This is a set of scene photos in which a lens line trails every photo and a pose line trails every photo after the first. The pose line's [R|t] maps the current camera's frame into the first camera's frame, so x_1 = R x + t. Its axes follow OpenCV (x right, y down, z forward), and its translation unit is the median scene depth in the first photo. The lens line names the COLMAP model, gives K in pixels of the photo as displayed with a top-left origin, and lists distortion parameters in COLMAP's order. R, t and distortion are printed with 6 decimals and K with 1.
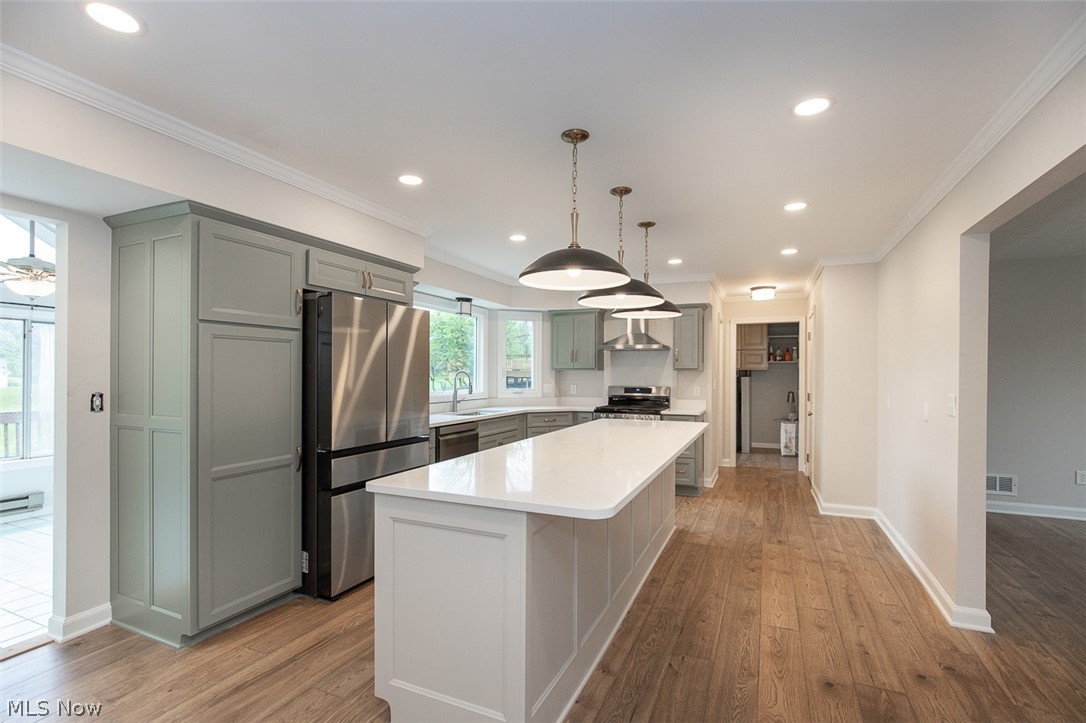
lens RADIAL K [[498.9, 0, 546.8], [0, 498.9, 372.2], [0, 0, 1]] dist [-0.009430, 0.002035]
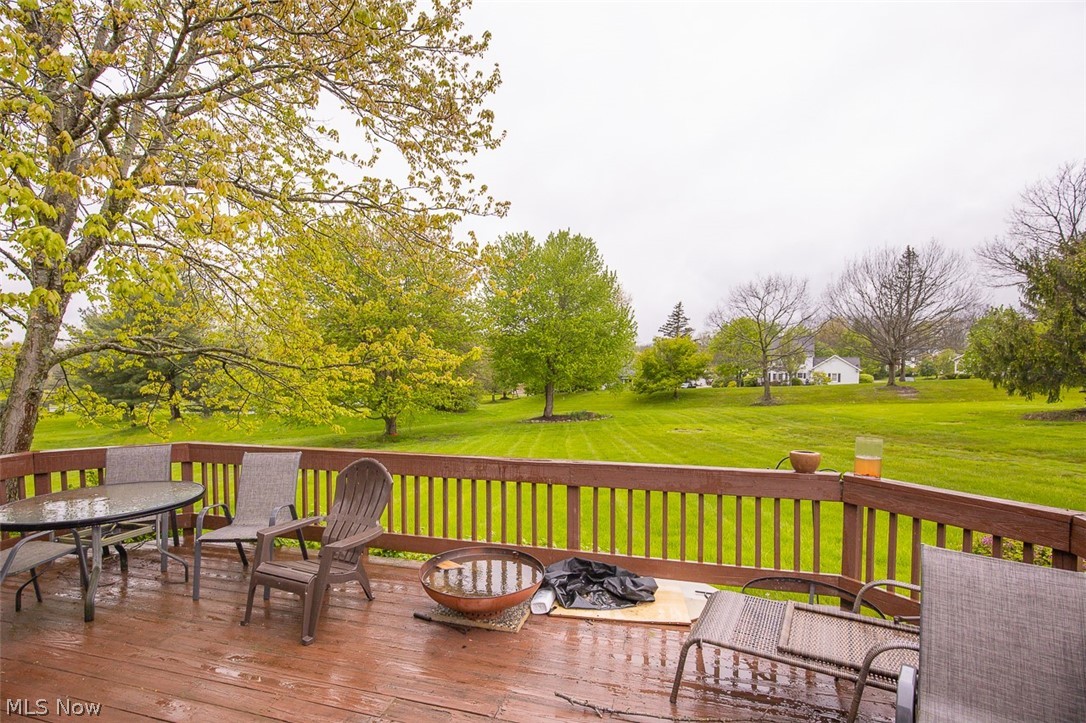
lens RADIAL K [[498.9, 0, 532.4], [0, 498.9, 365.2], [0, 0, 1]] dist [-0.009430, 0.002035]
pose [[0.139761, -0.008511, -0.990149, -0.905596], [0.002991, 0.999962, -0.008173, -0.023952], [0.990181, -0.001820, 0.139781, 1.273159]]
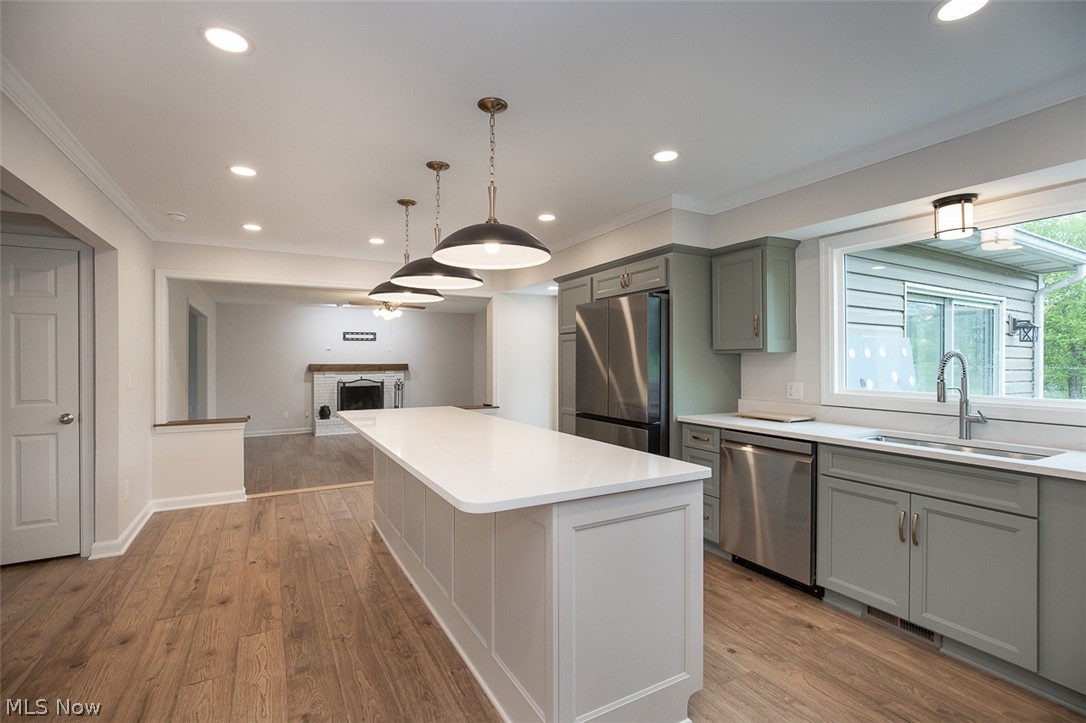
lens RADIAL K [[498.9, 0, 543.7], [0, 498.9, 357.9], [0, 0, 1]] dist [-0.009430, 0.002035]
pose [[-0.604631, -0.007120, -0.796474, 0.466775], [0.000811, 0.999954, -0.009556, 0.006839], [0.796506, -0.006424, -0.604597, 1.038144]]
